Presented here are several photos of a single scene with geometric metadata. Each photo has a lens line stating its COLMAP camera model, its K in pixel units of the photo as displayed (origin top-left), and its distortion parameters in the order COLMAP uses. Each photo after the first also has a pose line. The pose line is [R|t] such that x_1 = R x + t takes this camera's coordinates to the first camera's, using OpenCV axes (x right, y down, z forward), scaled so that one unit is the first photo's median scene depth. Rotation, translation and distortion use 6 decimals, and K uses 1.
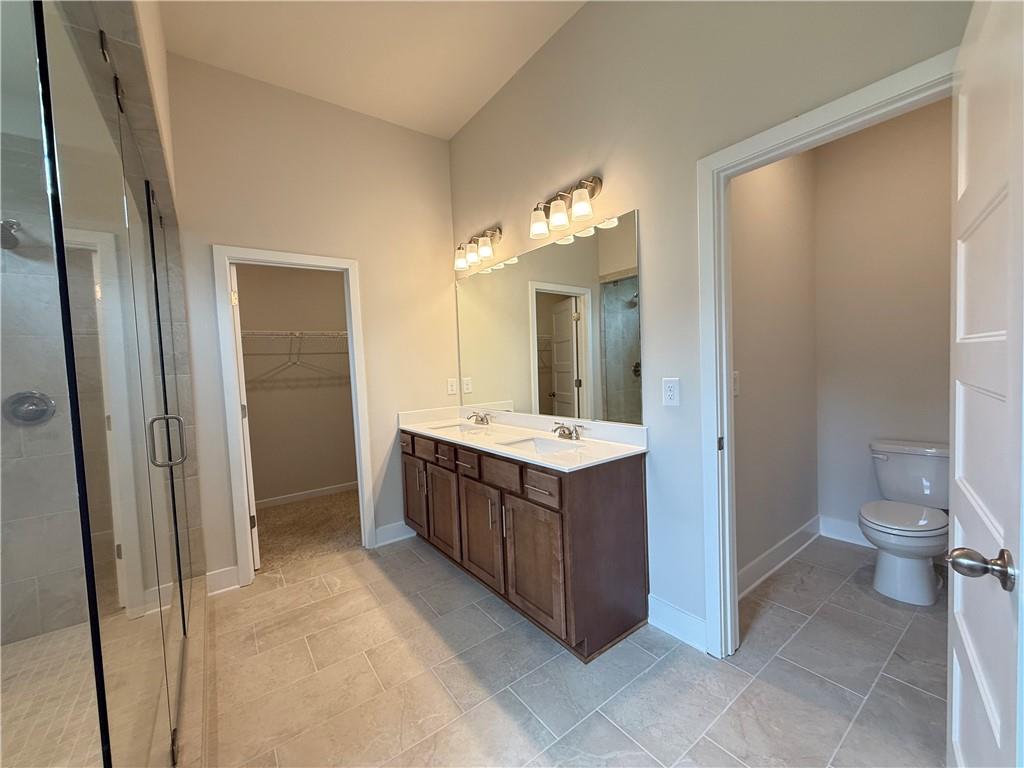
lens RADIAL K [[406.5, 0, 510.7], [0, 406.5, 383.3], [0, 0, 1]] dist [-0.001967, 0.000004]
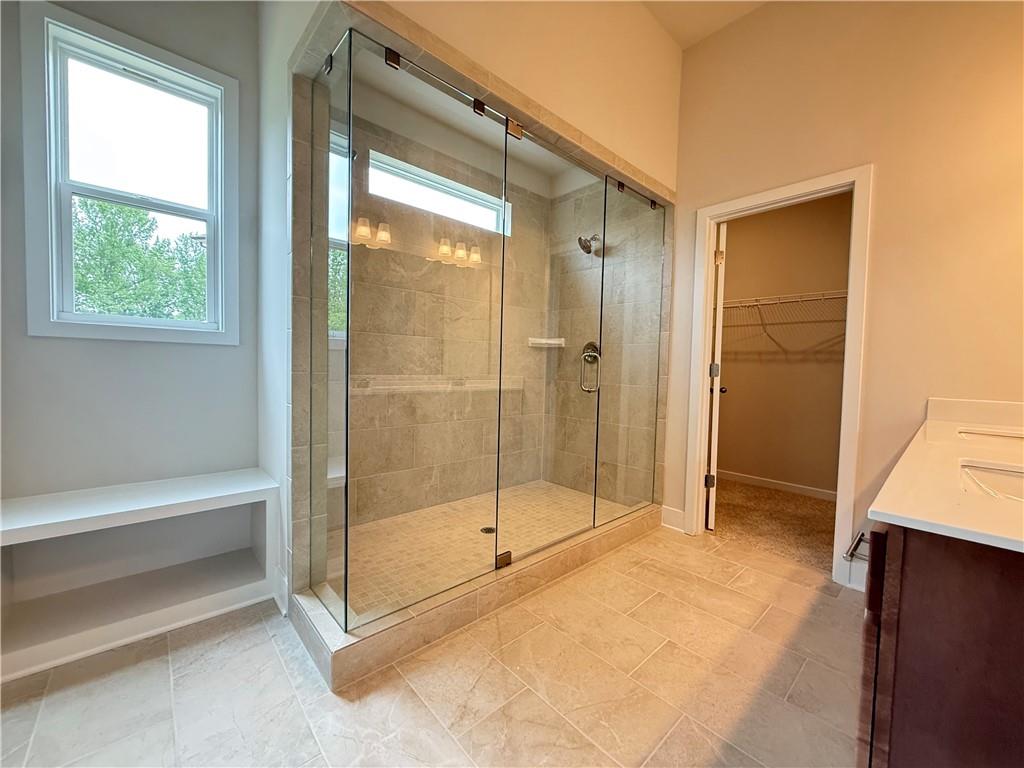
lens RADIAL K [[406.5, 0, 510.7], [0, 406.5, 383.3], [0, 0, 1]] dist [-0.001967, 0.000004]
pose [[0.101590, 0.089606, -0.990783, 0.306154], [-0.072992, 0.993922, 0.082405, 0.058805], [0.992145, 0.063948, 0.107513, 0.410785]]
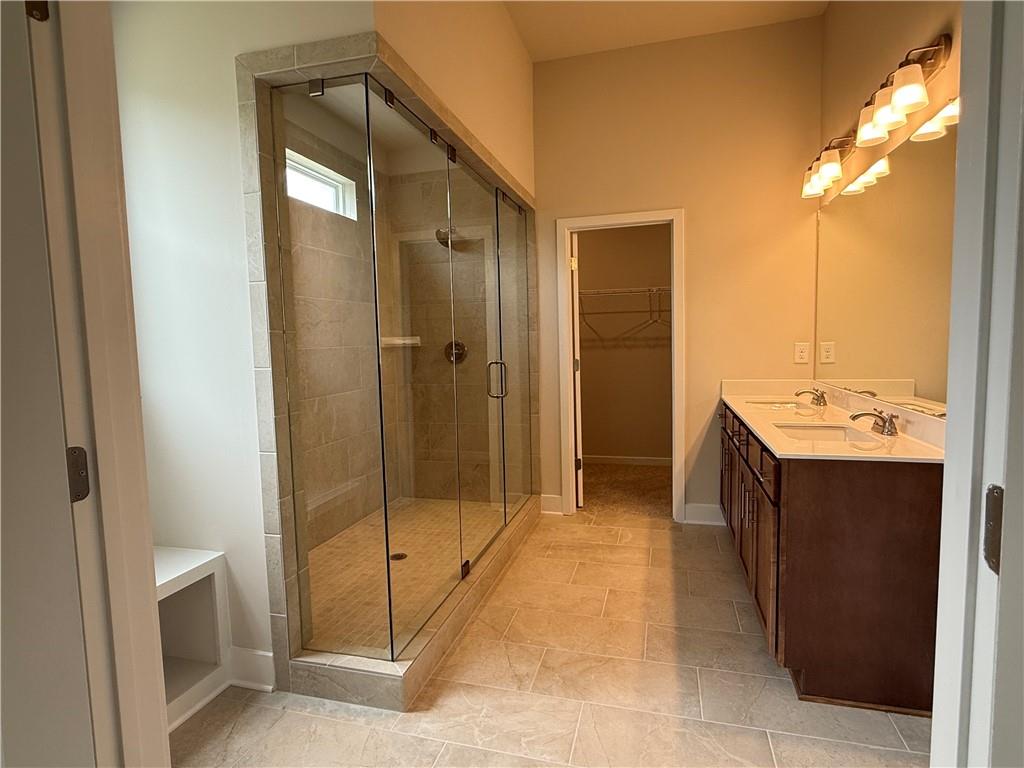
lens RADIAL K [[543.9, 0, 512.0], [0, 543.9, 384.0], [0, 0, 1]] dist [-0.004332, 0.001499]
pose [[0.616442, 0.093064, -0.781882, 0.433010], [-0.037178, 0.995323, 0.089157, -0.006603], [0.786522, -0.025892, 0.617019, -0.071007]]
